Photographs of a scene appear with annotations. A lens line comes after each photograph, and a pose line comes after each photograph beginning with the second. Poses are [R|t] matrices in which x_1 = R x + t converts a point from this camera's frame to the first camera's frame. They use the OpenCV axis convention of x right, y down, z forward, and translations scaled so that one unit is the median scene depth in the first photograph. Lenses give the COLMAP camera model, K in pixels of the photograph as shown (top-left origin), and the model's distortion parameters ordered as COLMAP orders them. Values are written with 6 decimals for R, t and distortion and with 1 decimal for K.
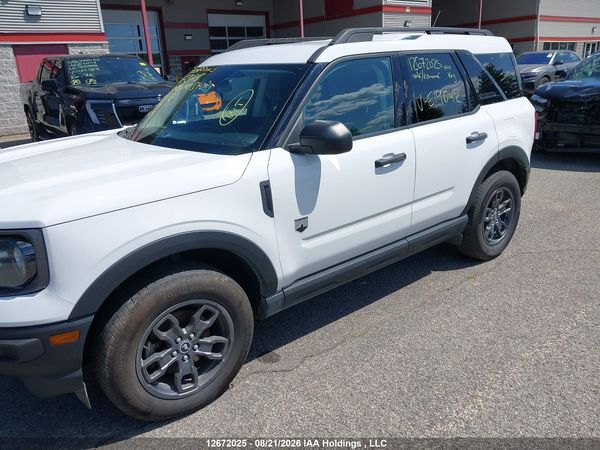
lens RADIAL K [[469.6, 0, 295.8], [0, 469.6, 221.7], [0, 0, 1]] dist [0.013406, -0.007892]
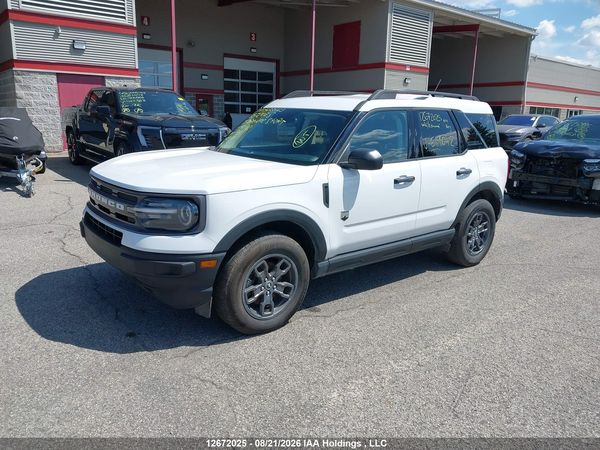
lens RADIAL K [[465.9, 0, 292.9], [0, 465.9, 225.4], [0, 0, 1]] dist [0.009492, -0.005841]
pose [[0.997273, 0.072226, 0.015156, -0.122250], [-0.070839, 0.994451, -0.077778, 0.115625], [-0.020689, 0.076492, 0.996855, -0.332680]]
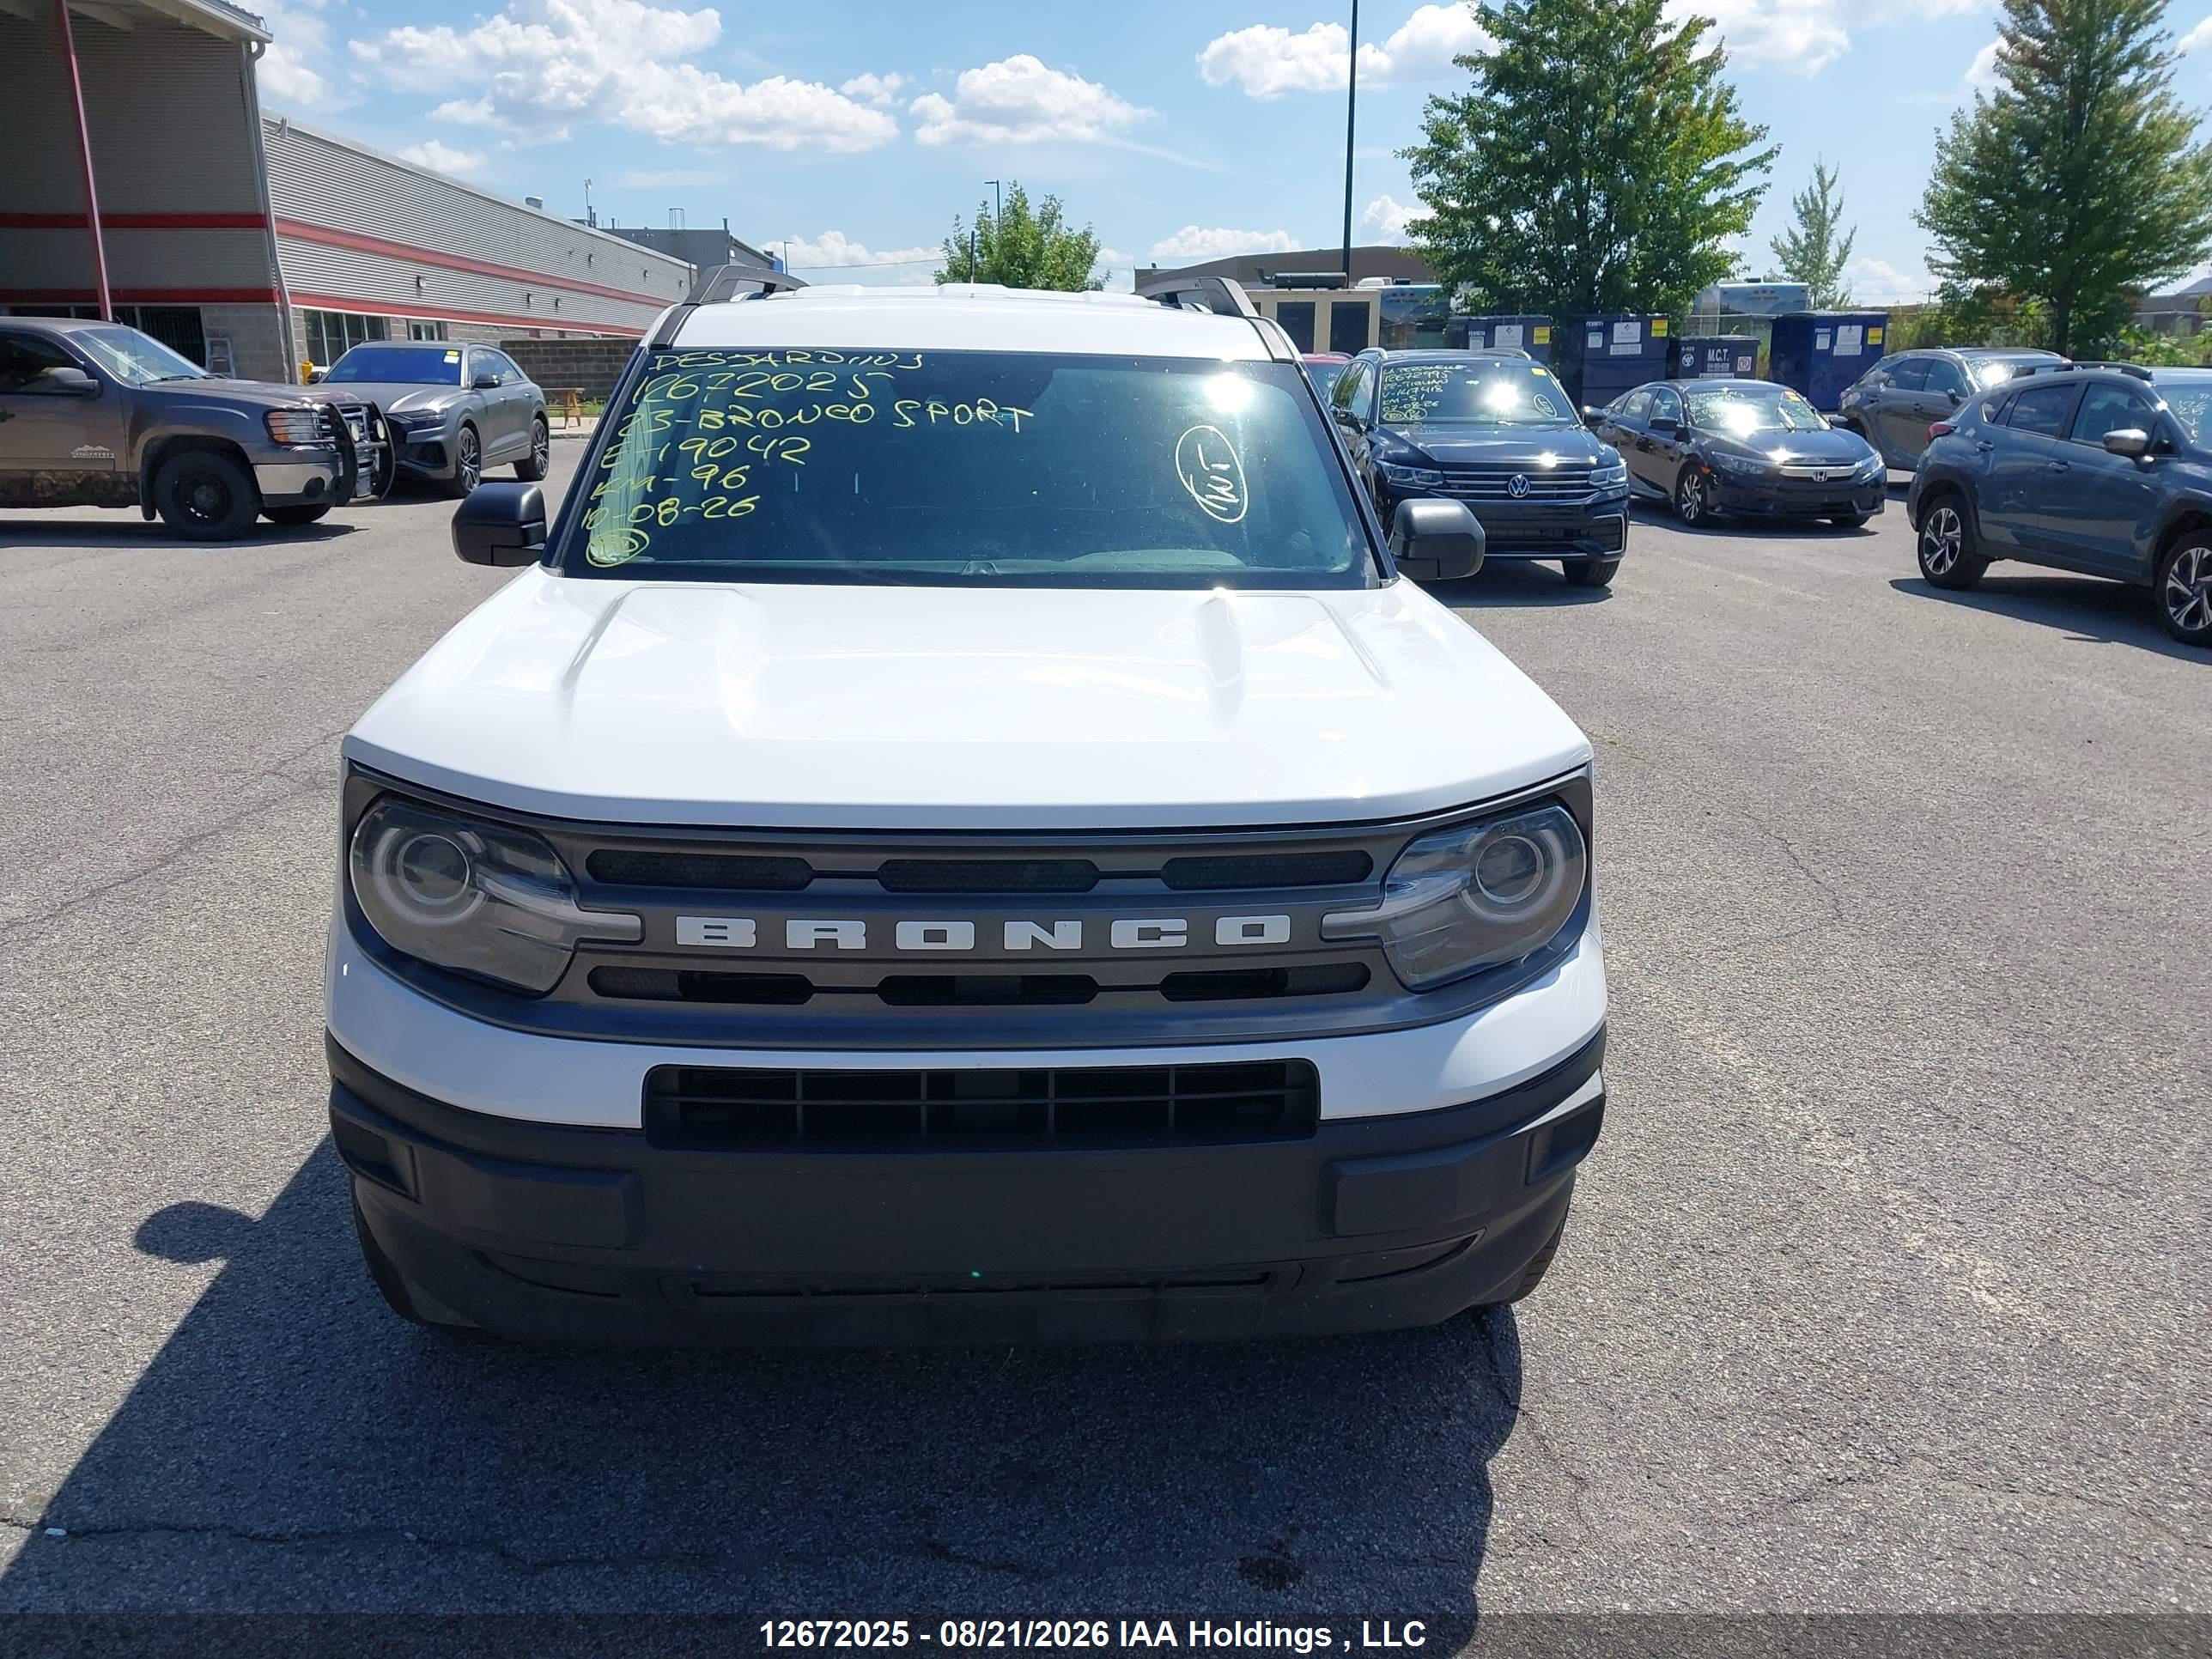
lens RADIAL K [[1731.3, 0, 1090.4], [0, 1731.3, 817.2], [0, 0, 1]] dist [0.013406, -0.007892]
pose [[0.573208, -0.144643, 0.806543, -0.967369], [0.207494, 0.977839, 0.027897, -0.032607], [-0.792704, 0.151362, 0.590517, 0.259473]]
